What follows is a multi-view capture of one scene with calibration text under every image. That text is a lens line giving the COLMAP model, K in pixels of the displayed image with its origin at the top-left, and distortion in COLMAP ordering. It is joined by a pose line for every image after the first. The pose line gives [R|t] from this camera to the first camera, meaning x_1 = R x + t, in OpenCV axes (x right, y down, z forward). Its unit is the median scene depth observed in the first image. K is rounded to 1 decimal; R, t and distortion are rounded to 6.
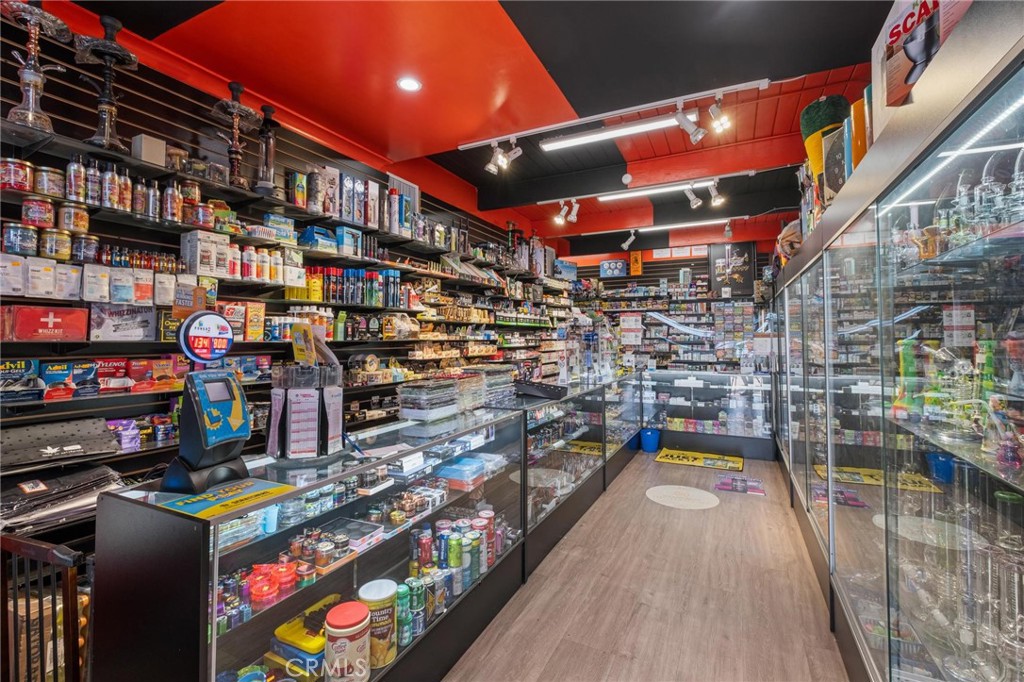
lens RADIAL K [[465.9, 0, 499.5], [0, 465.9, 334.9], [0, 0, 1]] dist [0.002128, -0.006045]
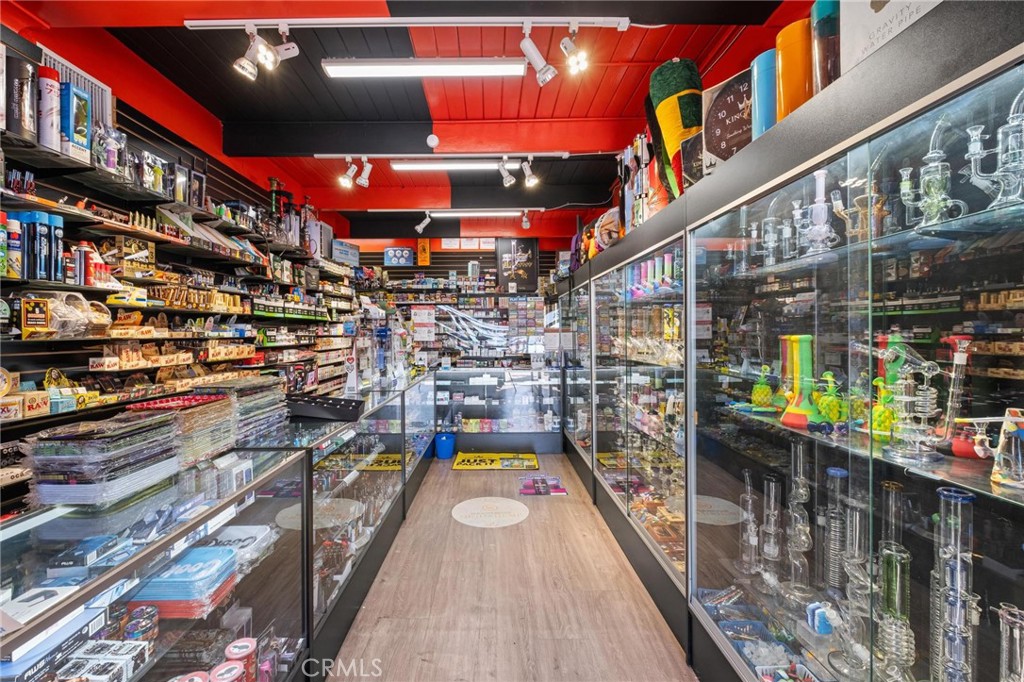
lens RADIAL K [[465.9, 0, 499.5], [0, 465.9, 334.9], [0, 0, 1]] dist [0.002128, -0.006045]
pose [[0.885910, -0.005706, 0.463823, -0.005345], [0.001179, 0.999949, 0.010048, 0.000475], [-0.463856, -0.008354, 0.885871, 0.197920]]
